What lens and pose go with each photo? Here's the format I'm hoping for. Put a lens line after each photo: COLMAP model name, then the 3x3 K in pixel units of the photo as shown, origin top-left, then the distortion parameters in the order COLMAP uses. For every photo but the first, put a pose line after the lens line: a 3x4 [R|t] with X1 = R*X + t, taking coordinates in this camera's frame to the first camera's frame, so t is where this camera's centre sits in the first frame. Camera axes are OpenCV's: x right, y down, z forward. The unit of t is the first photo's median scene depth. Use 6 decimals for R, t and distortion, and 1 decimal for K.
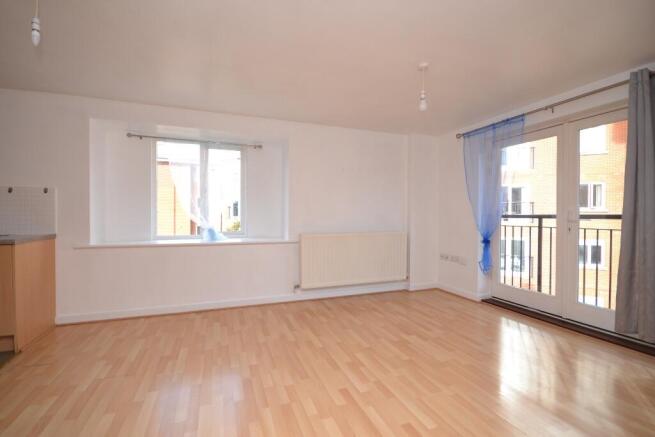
lens RADIAL K [[292.1, 0, 327.5], [0, 292.1, 218.5], [0, 0, 1]] dist [0.000373, -0.000209]
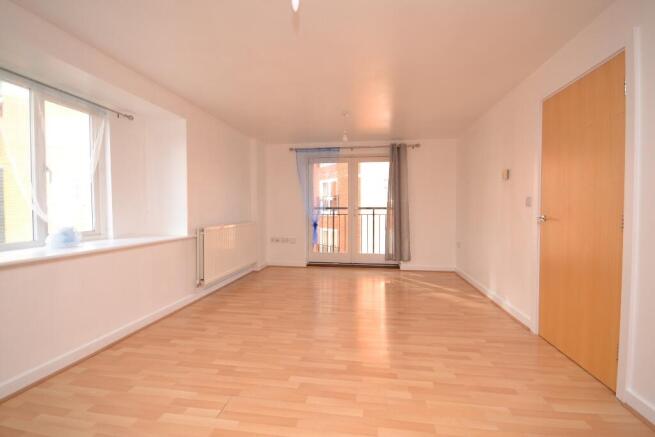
lens RADIAL K [[289.1, 0, 327.5], [0, 289.1, 218.5], [0, 0, 1]] dist [0.027725, 0.000056]
pose [[0.508331, -0.033234, 0.860520, -0.772463], [0.010563, 0.999421, 0.032358, -0.002864], [-0.861097, -0.007358, 0.508388, 0.201587]]
